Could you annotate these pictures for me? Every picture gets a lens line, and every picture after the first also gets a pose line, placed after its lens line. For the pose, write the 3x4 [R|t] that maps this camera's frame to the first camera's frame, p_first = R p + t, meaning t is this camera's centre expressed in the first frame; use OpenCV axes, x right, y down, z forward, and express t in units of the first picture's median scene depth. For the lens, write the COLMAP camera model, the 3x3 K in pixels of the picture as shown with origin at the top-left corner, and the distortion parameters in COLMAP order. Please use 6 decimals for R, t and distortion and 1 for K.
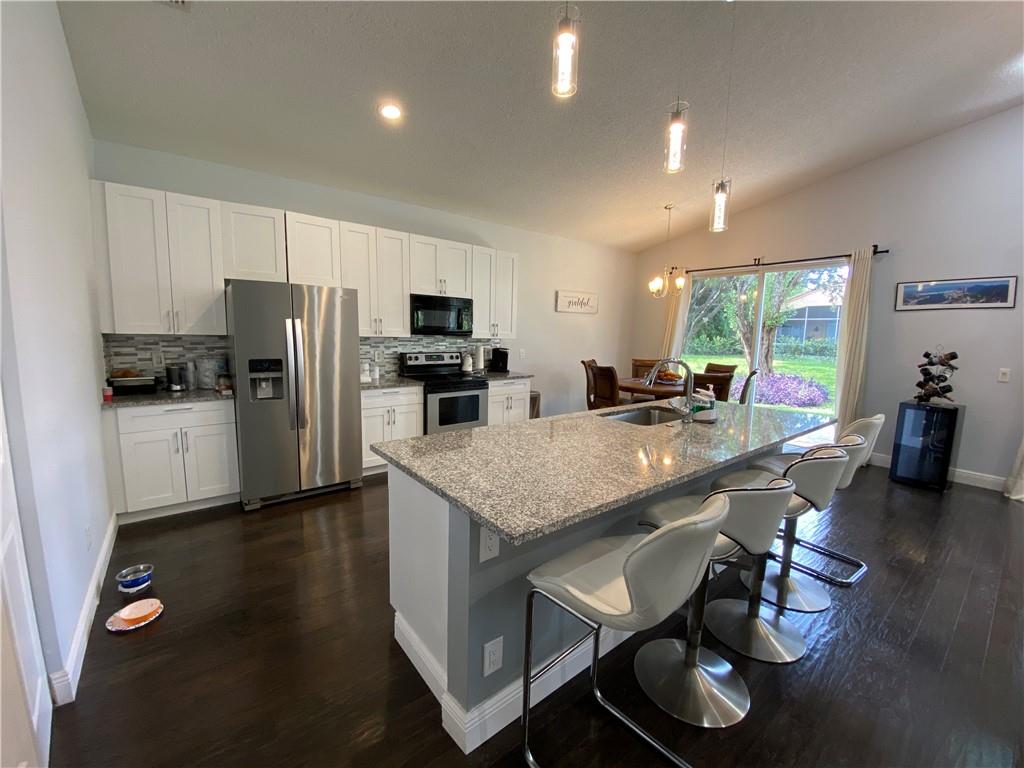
lens RADIAL K [[413.0, 0, 515.3], [0, 413.0, 385.8], [0, 0, 1]] dist [0.013613, -0.014802]
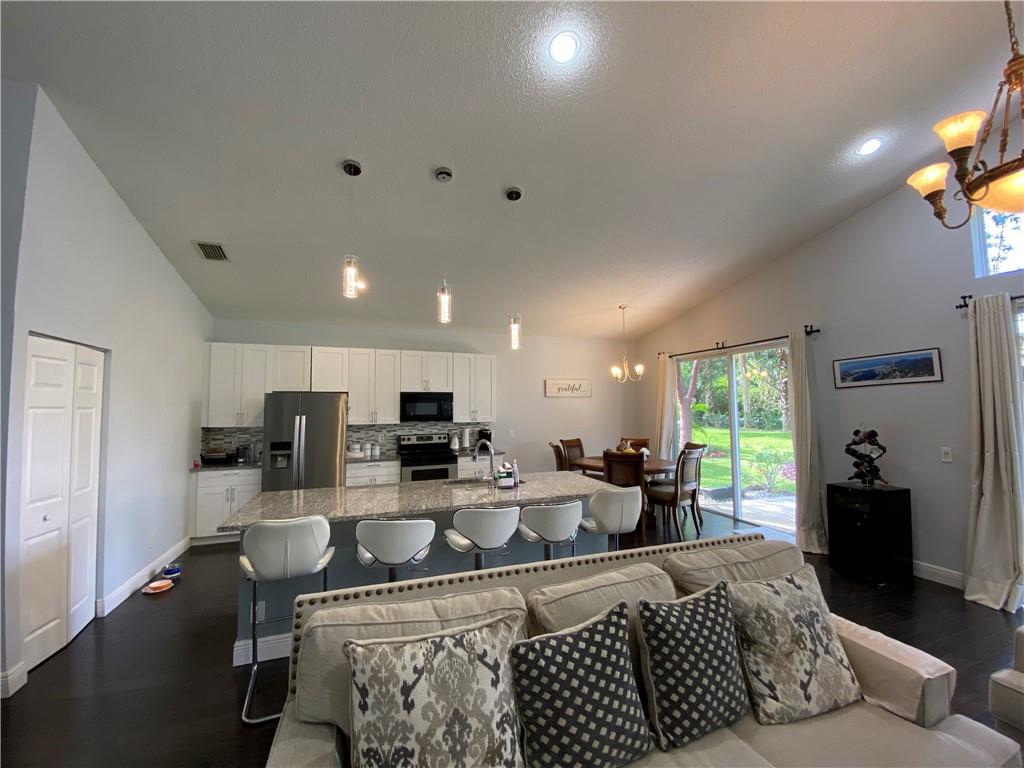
lens RADIAL K [[413.0, 0, 514.5], [0, 413.0, 385.3], [0, 0, 1]] dist [0.013613, -0.014802]
pose [[0.950752, -0.045948, -0.306527, 0.540713], [-0.011398, 0.983099, -0.182718, 0.000759], [0.309742, 0.177213, 0.934160, -0.169183]]
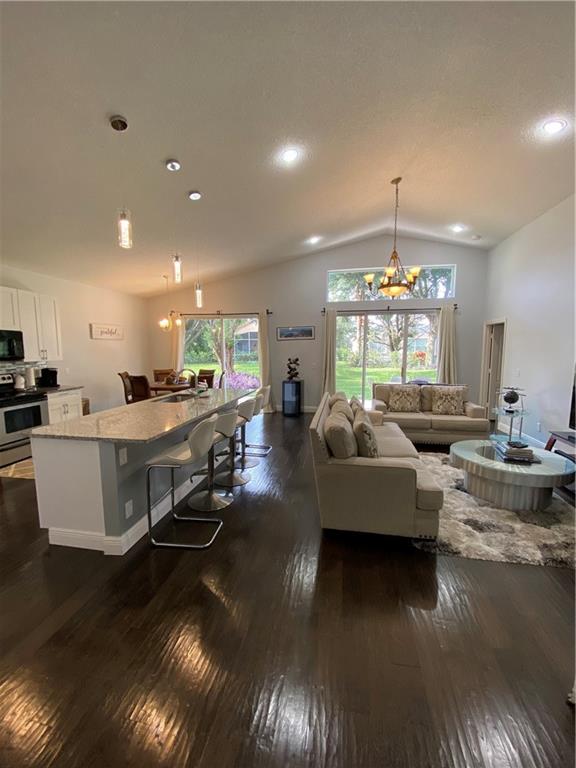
lens RADIAL K [[309.8, 0, 286.8], [0, 309.8, 384.0], [0, 0, 1]] dist [0.013613, -0.014802]
pose [[0.749732, -0.097125, 0.654576, -0.150352], [0.104725, 0.994119, 0.027557, 0.010962], [-0.653403, 0.047890, 0.755494, -0.279195]]
